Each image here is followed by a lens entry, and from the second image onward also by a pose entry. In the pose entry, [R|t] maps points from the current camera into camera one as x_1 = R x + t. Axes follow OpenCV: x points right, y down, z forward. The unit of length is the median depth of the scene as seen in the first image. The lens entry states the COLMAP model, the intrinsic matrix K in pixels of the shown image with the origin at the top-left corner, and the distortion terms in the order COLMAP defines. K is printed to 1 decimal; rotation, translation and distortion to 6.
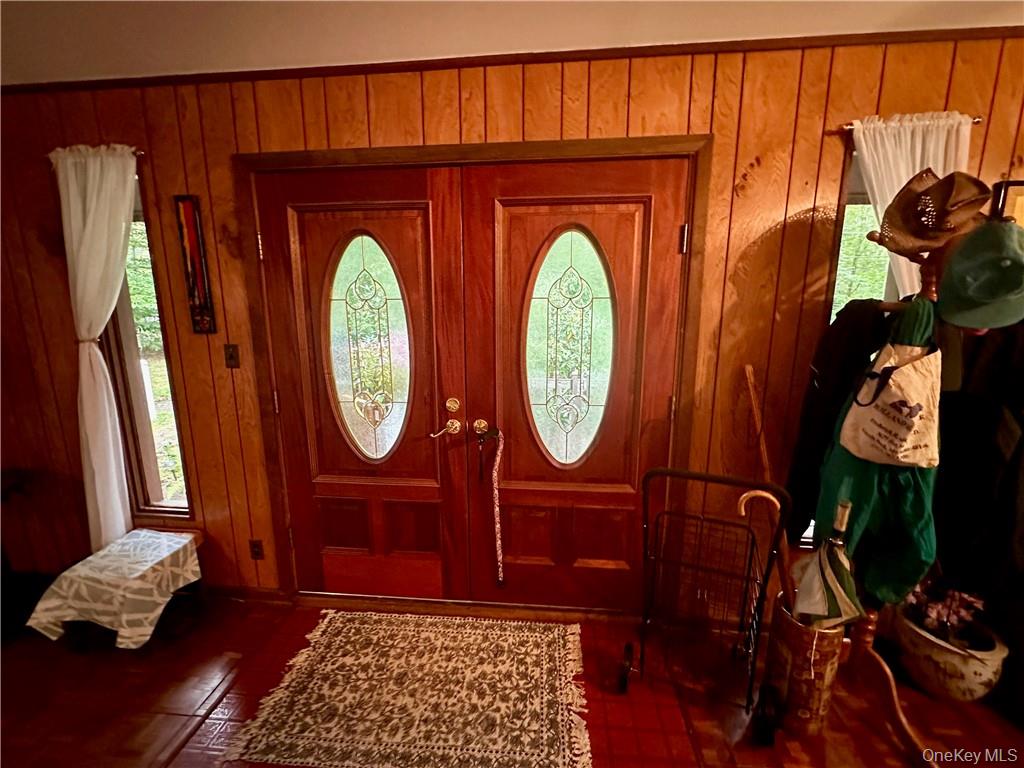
lens RADIAL K [[409.2, 0, 519.3], [0, 409.2, 390.4], [0, 0, 1]] dist [-0.002005, 0.000967]
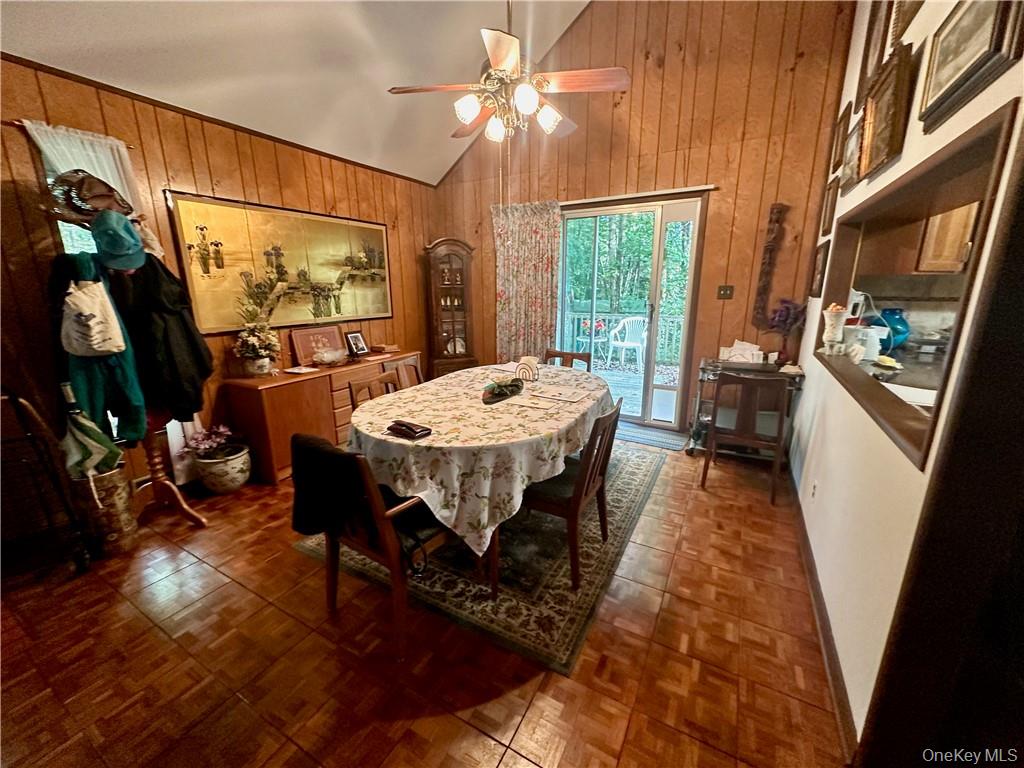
lens RADIAL K [[409.2, 0, 513.1], [0, 409.2, 384.6], [0, 0, 1]] dist [-0.002005, 0.000967]
pose [[0.418891, -0.218098, 0.881455, 0.119996], [0.194443, 0.969754, 0.147542, 0.311343], [-0.886974, 0.109589, 0.448629, -0.969922]]
